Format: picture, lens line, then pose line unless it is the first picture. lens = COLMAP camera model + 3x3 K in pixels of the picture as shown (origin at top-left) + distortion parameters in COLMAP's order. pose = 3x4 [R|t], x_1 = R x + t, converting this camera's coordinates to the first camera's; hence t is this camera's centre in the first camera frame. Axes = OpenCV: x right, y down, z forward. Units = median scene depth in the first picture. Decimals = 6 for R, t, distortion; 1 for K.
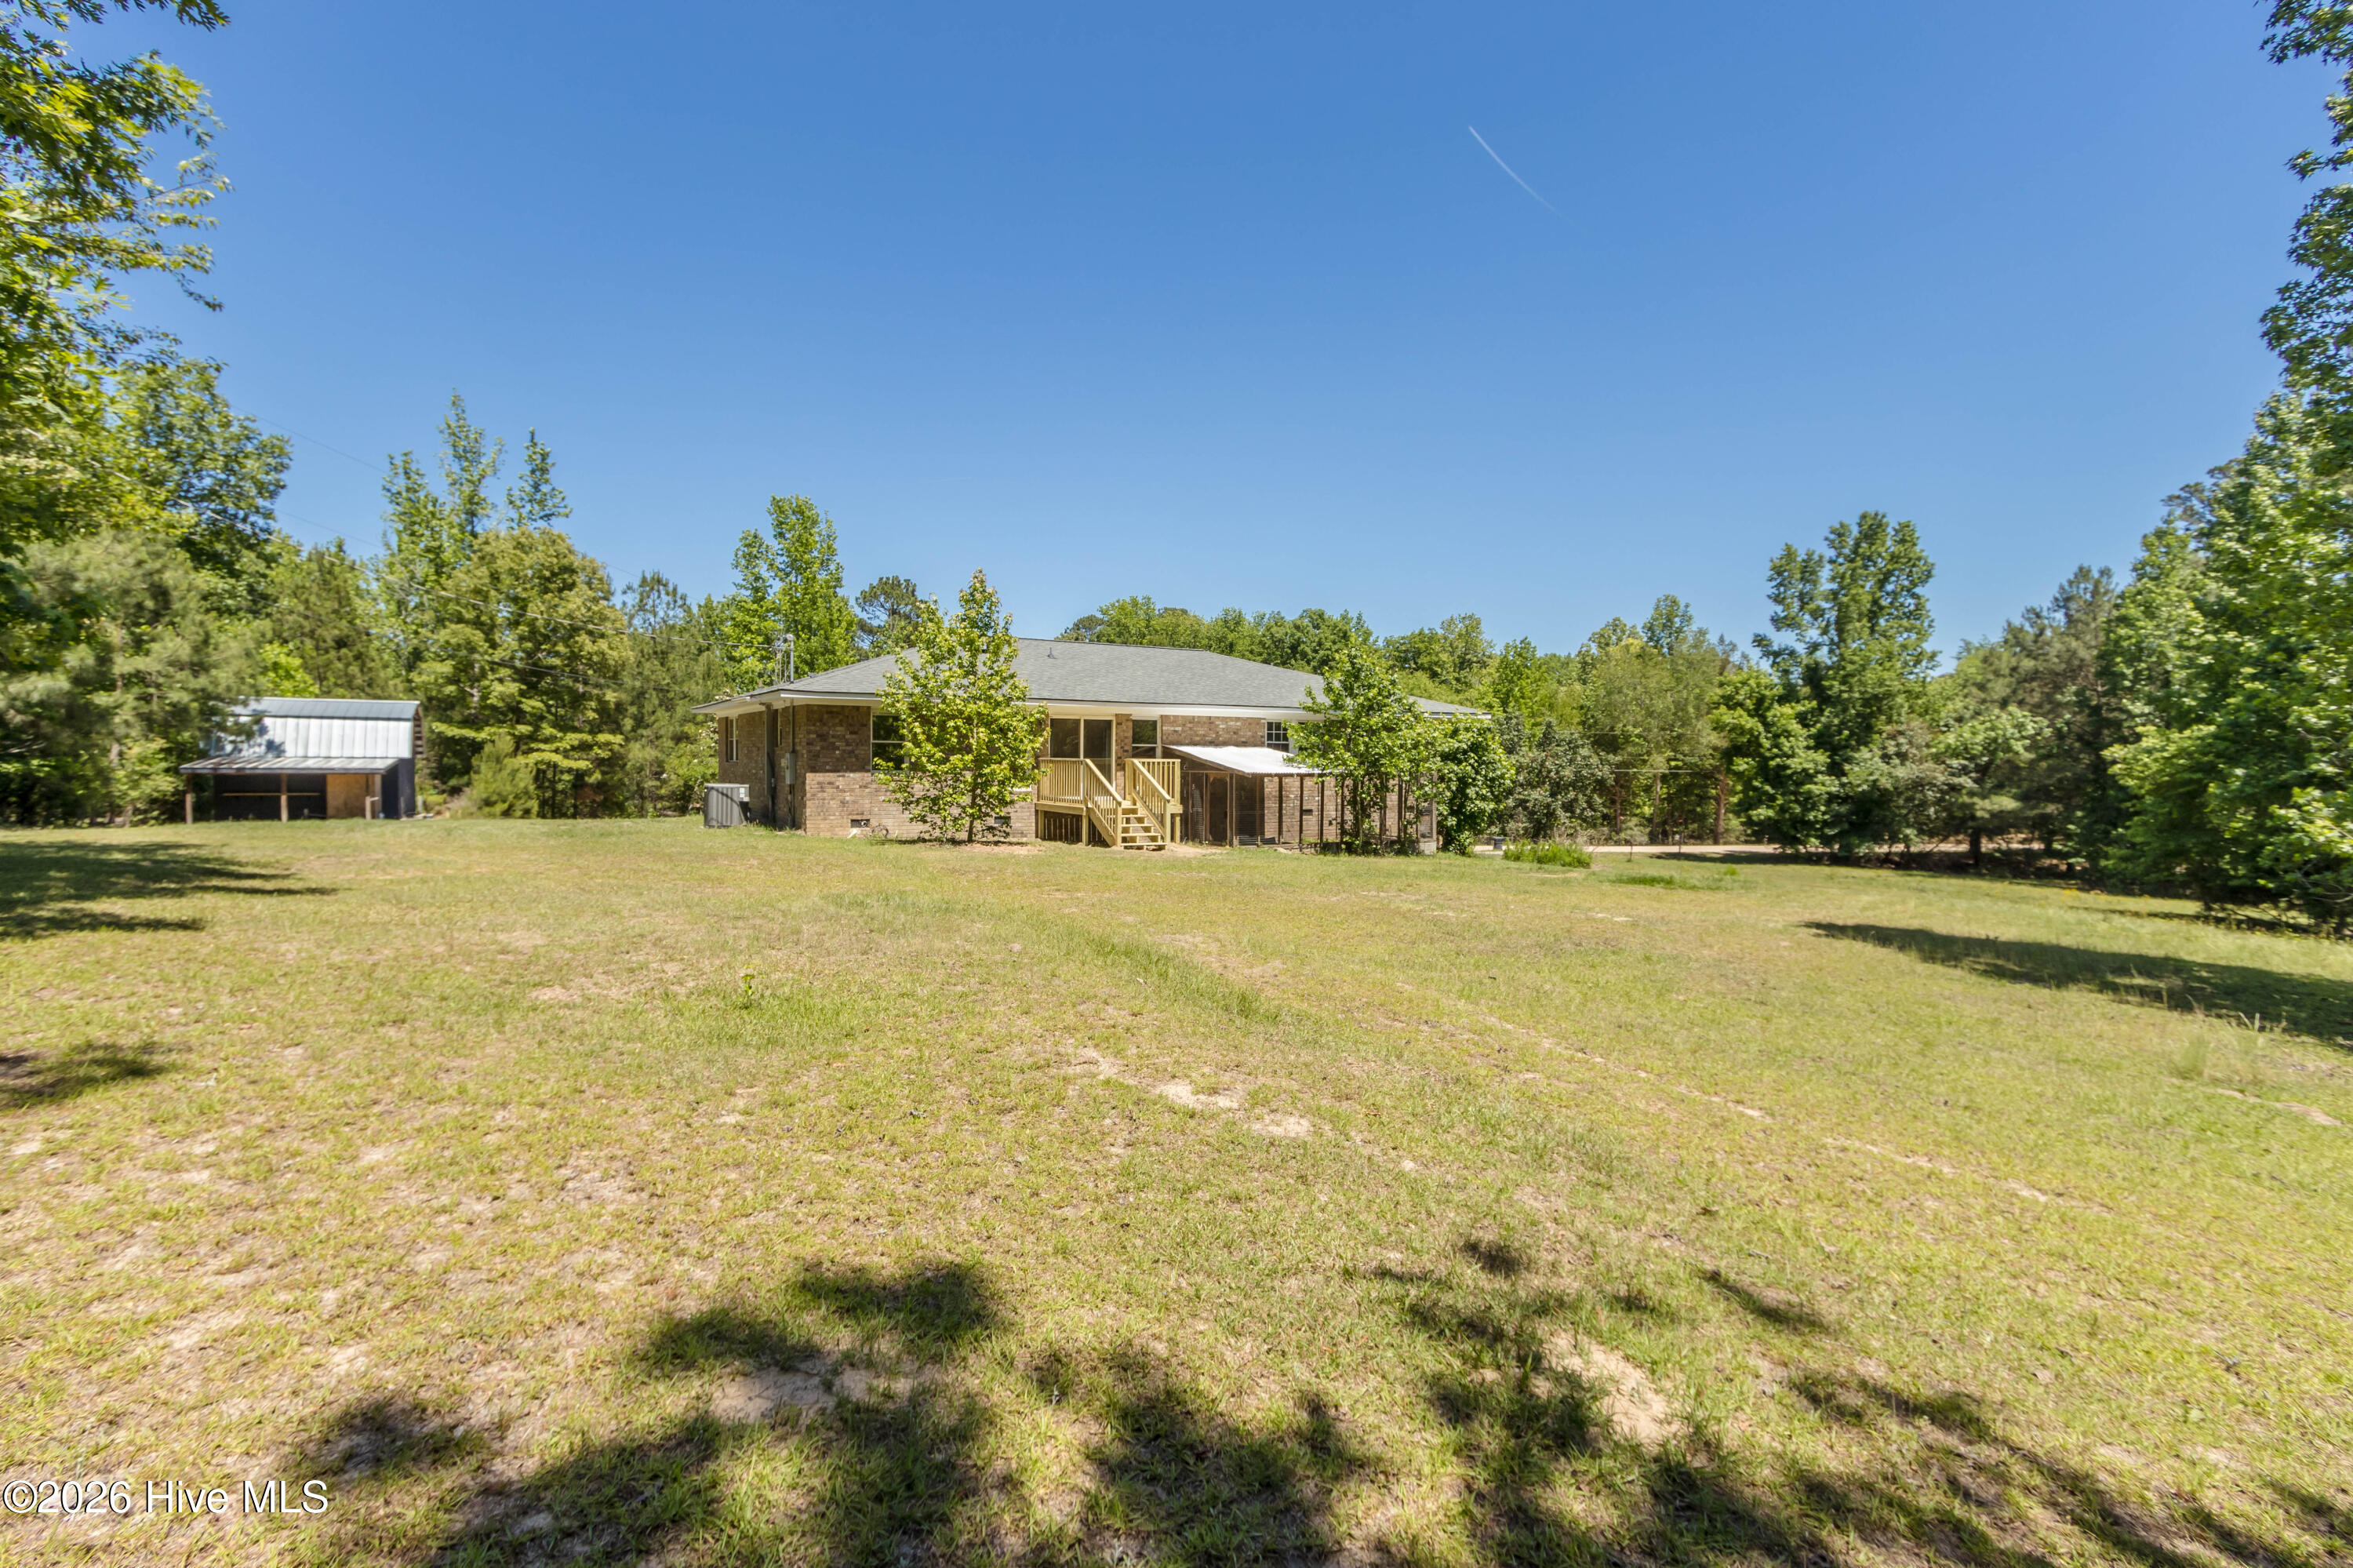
lens RADIAL K [[1068.2, 0, 1150.5], [0, 1068.2, 802.1], [0, 0, 1]] dist [0.003385, 0.000193]
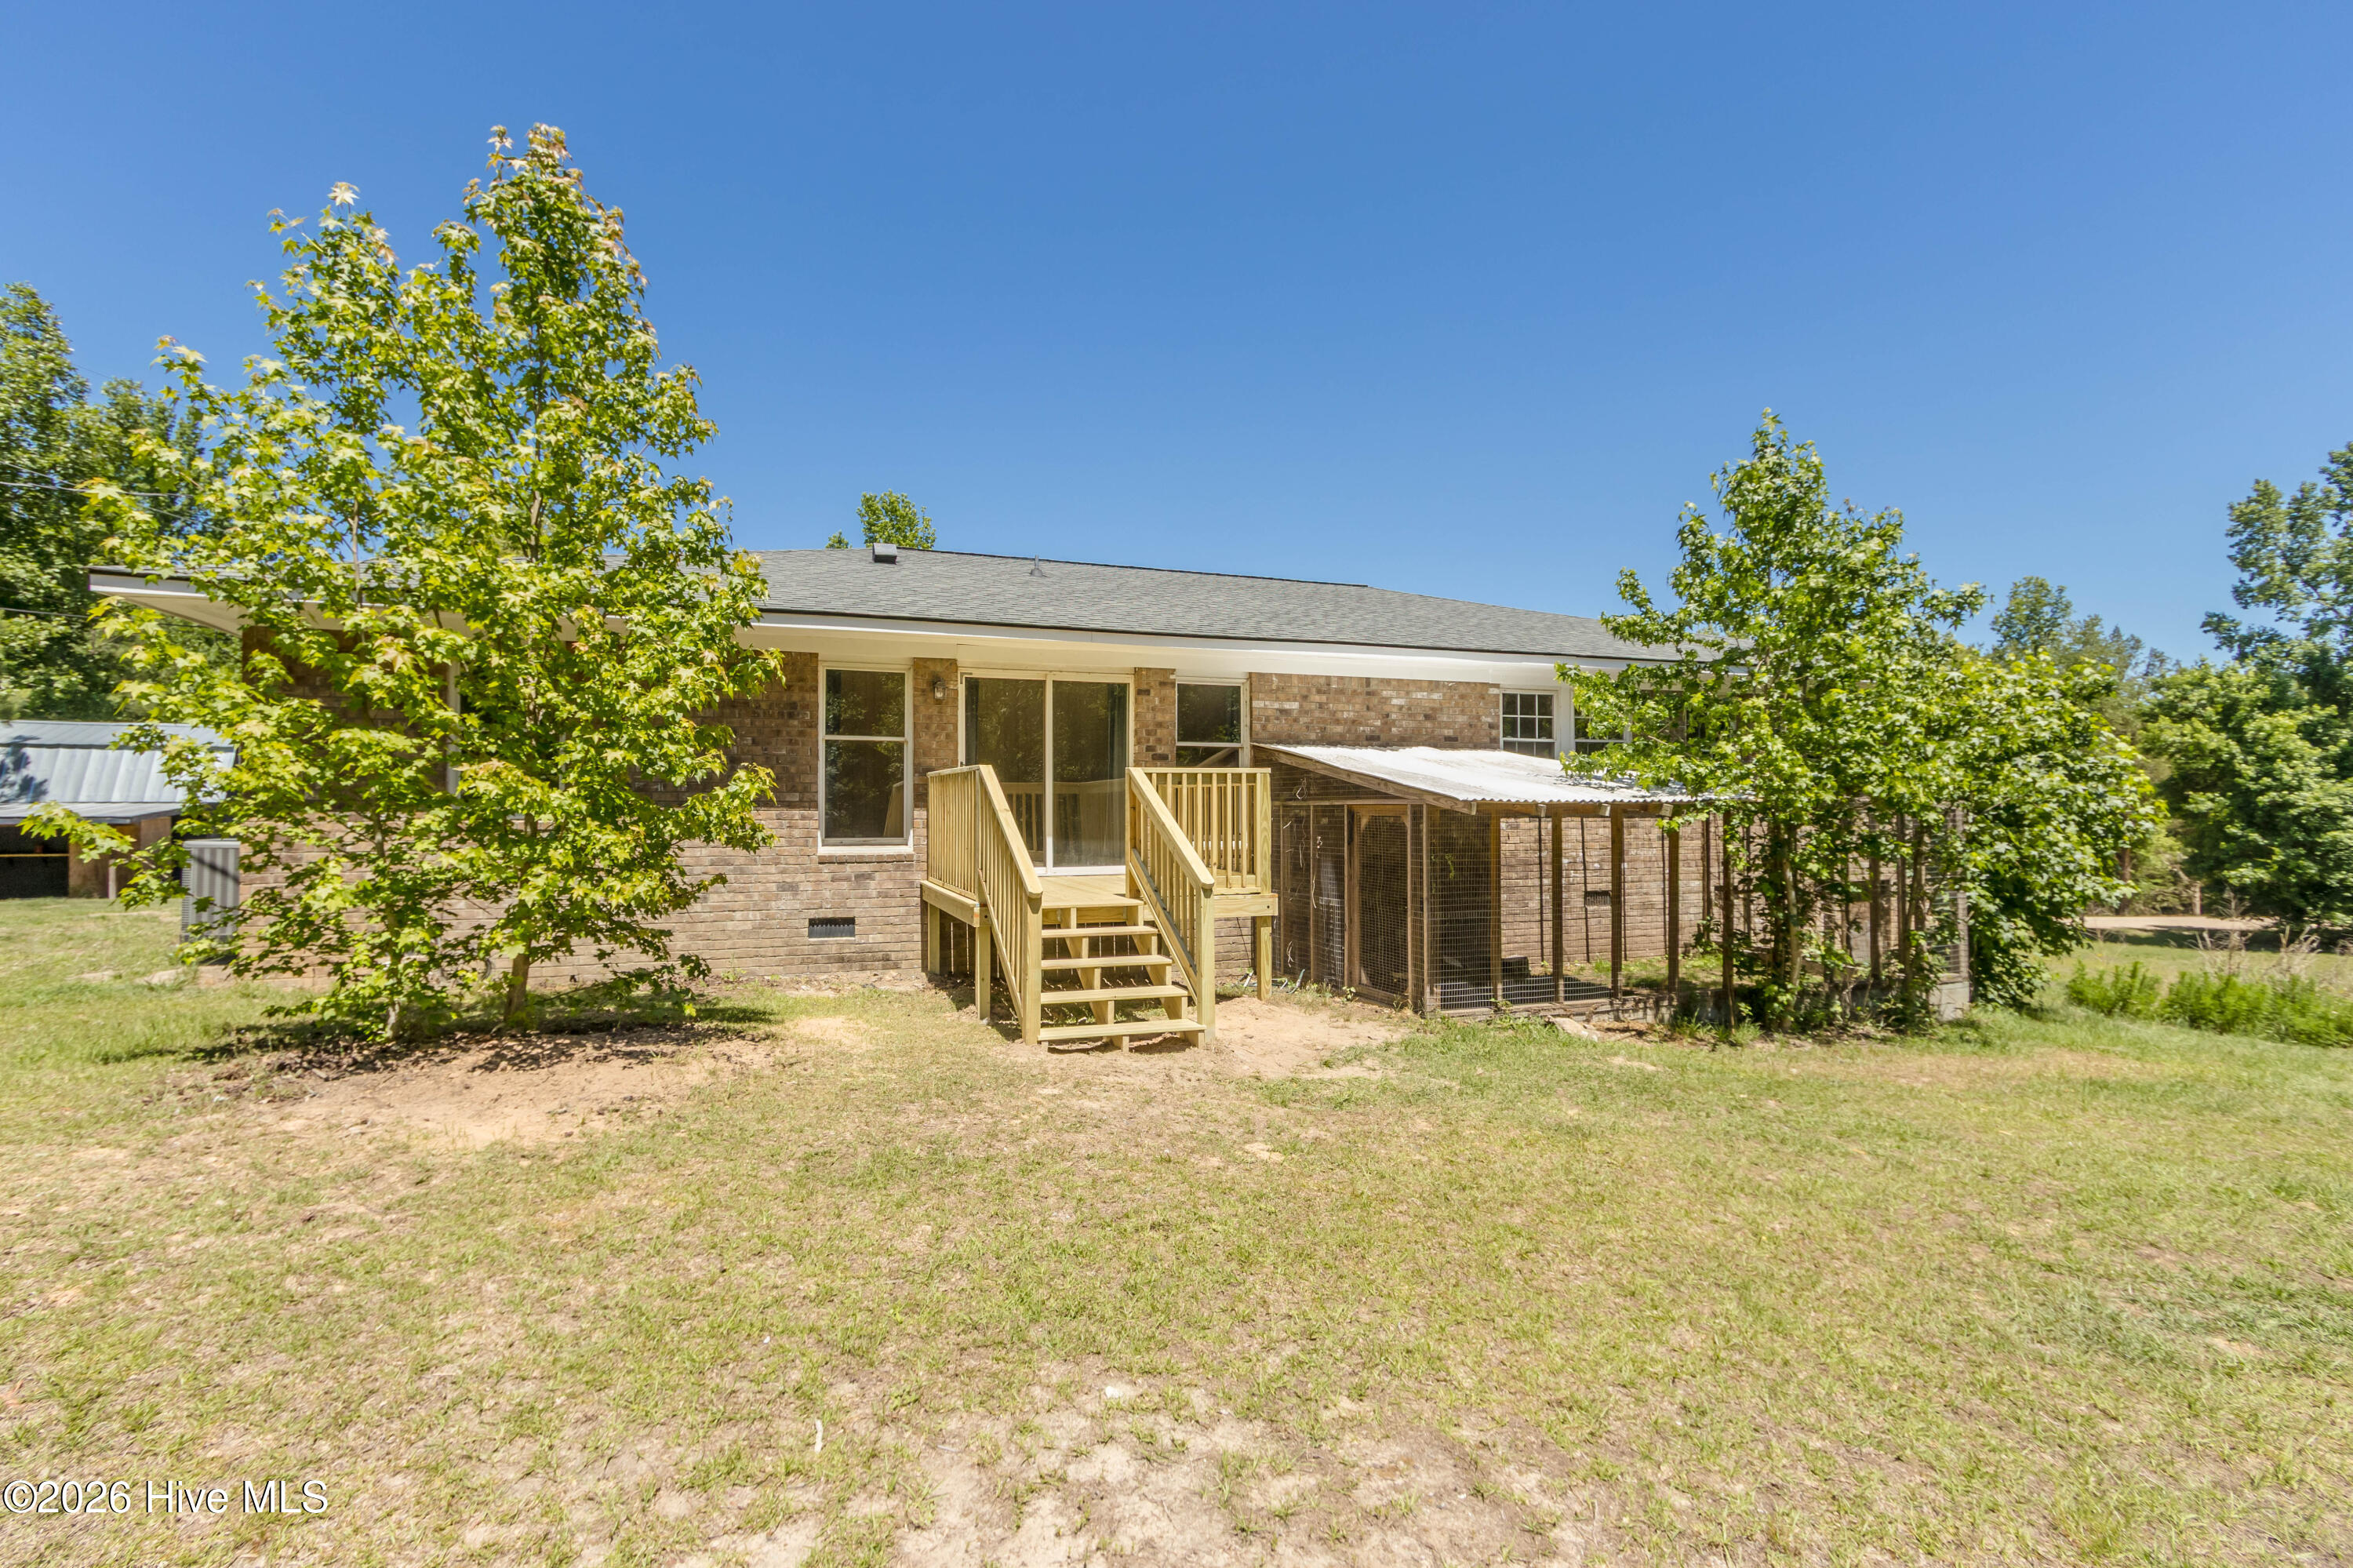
lens RADIAL K [[1068.2, 0, 1150.5], [0, 1068.2, 802.1], [0, 0, 1]] dist [0.003385, 0.000193]
pose [[0.983765, -0.009582, -0.179208, 0.027528], [0.001080, 0.998872, -0.047479, -0.005701], [0.179461, 0.046514, 0.982665, 0.335723]]
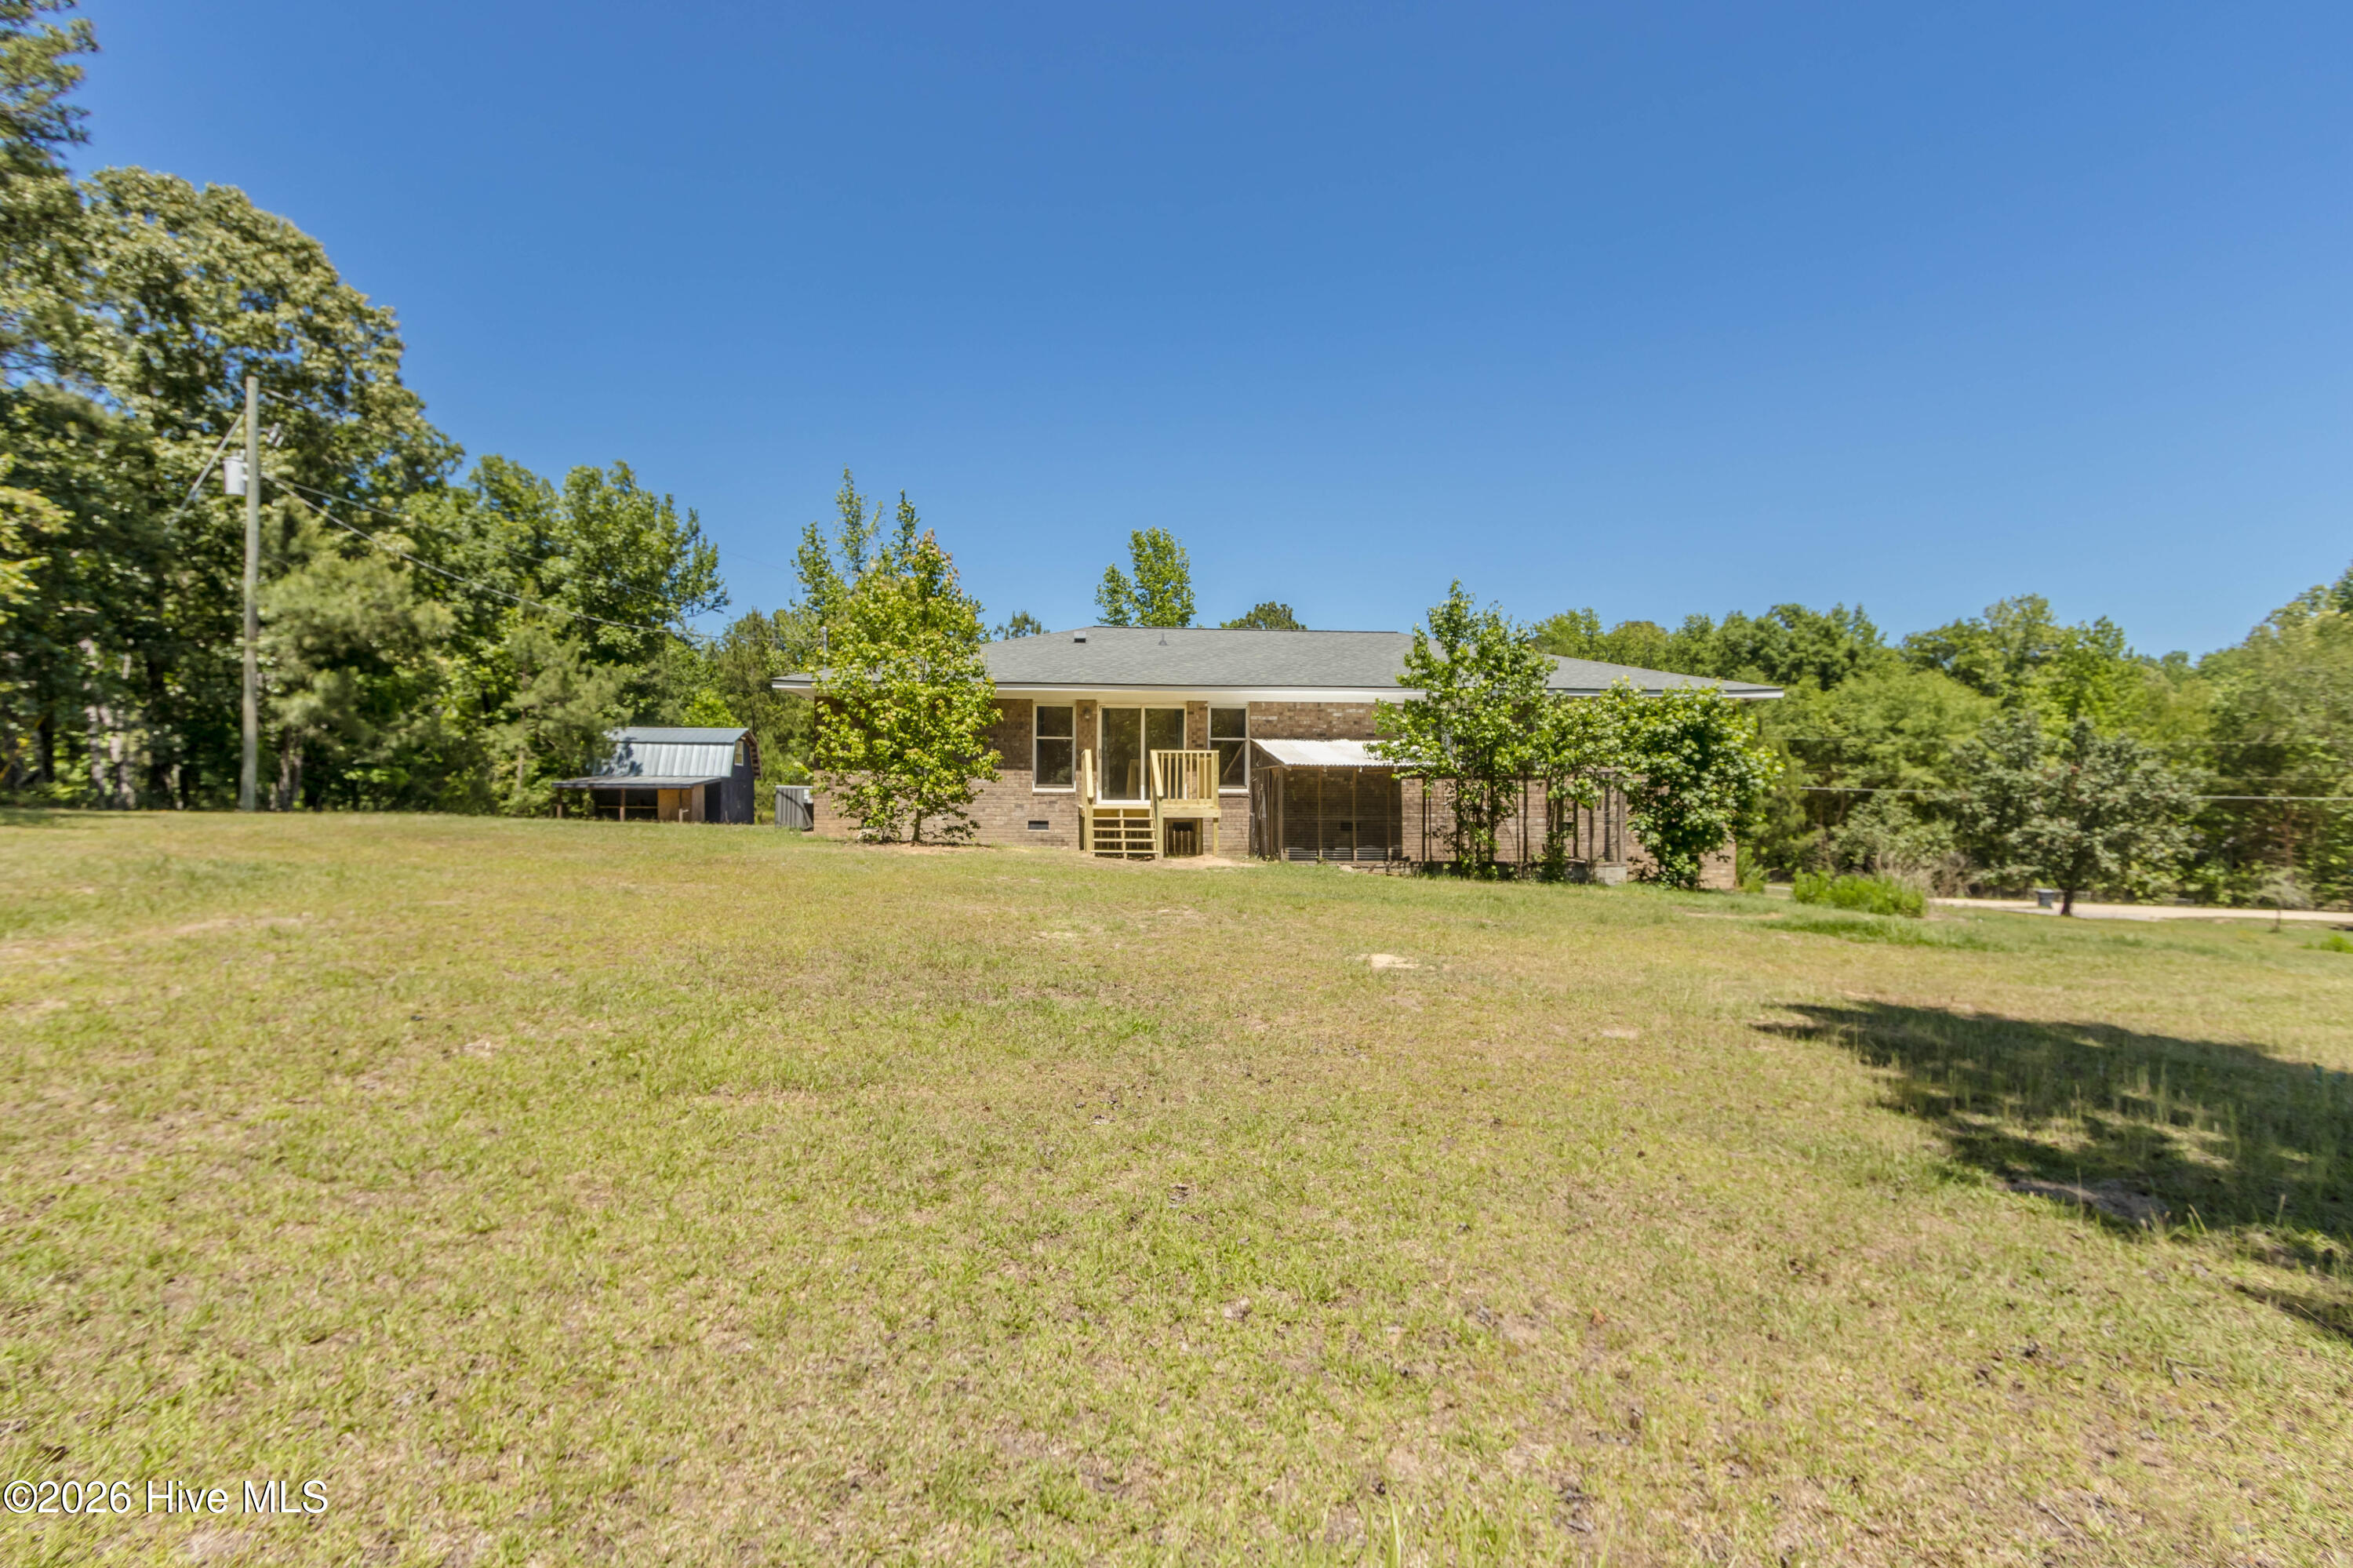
lens RADIAL K [[1068.2, 0, 1150.5], [0, 1068.2, 802.1], [0, 0, 1]] dist [0.003385, 0.000193]
pose [[0.897880, 0.000419, -0.440241, 0.175672], [-0.017159, 0.999273, -0.034046, 0.014198], [0.439906, 0.038123, 0.897234, 0.138253]]
